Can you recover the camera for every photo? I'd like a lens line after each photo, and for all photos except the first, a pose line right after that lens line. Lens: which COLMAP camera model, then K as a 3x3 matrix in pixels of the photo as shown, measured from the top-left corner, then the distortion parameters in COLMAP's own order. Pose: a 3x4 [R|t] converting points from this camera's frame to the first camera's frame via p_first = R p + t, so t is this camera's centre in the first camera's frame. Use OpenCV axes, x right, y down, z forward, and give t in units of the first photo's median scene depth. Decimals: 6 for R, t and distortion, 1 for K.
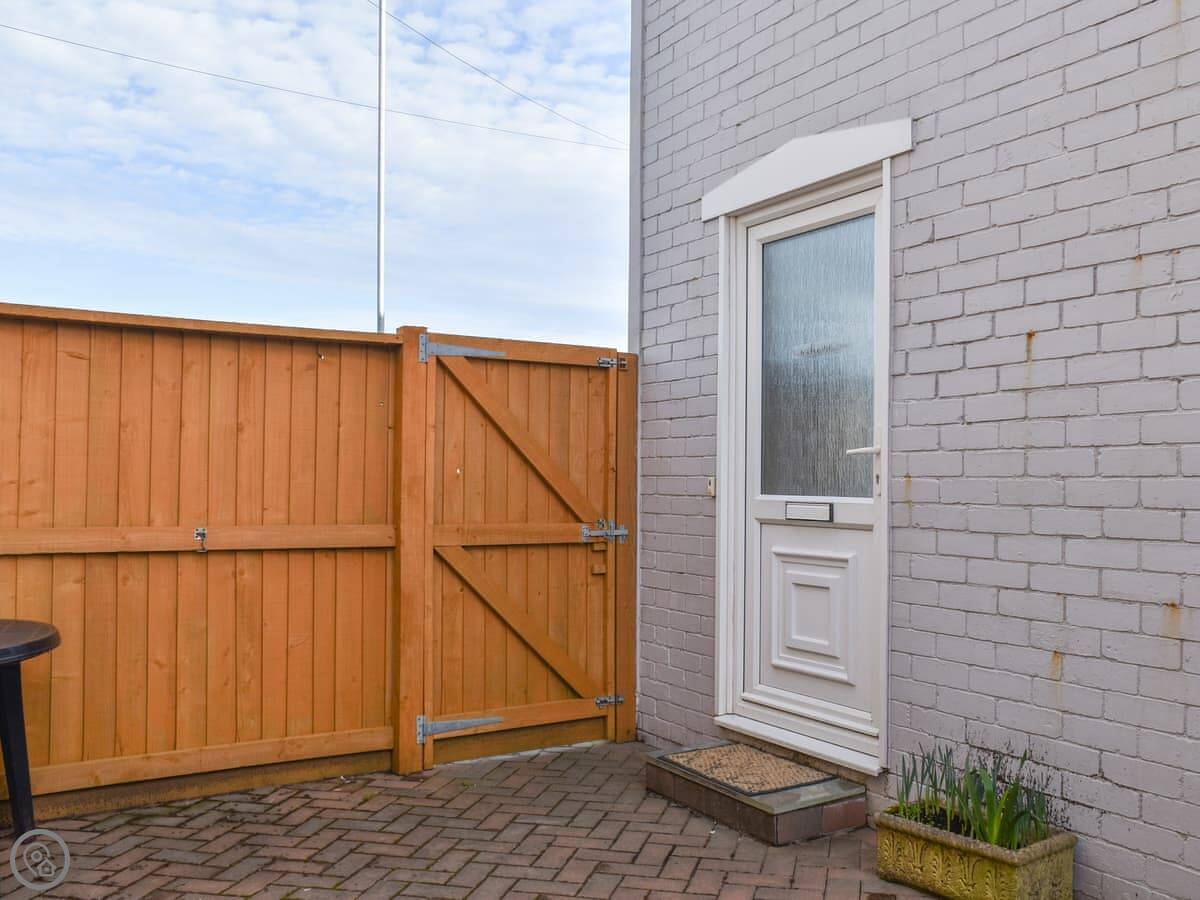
lens RADIAL K [[989.0, 0, 583.2], [0, 989.0, 491.6], [0, 0, 1]] dist [-0.074796, 0.087174]
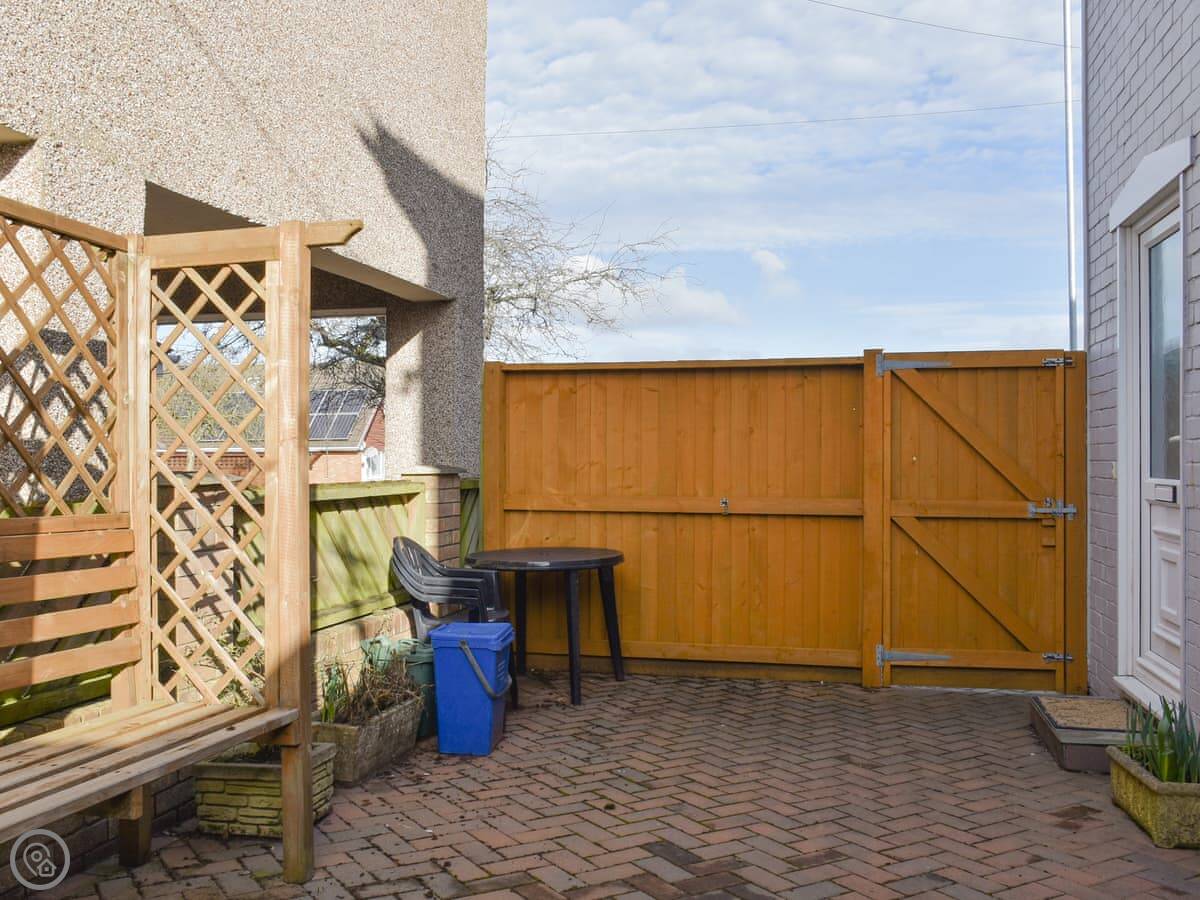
lens RADIAL K [[1099.6, 0, 601.0], [0, 1099.6, 493.8], [0, 0, 1]] dist [-0.011902, 0.007189]
pose [[0.707084, 0.010054, -0.707059, 0.603232], [-0.002628, 0.999929, 0.011591, 0.010006], [0.707125, -0.006337, 0.707060, -0.297675]]
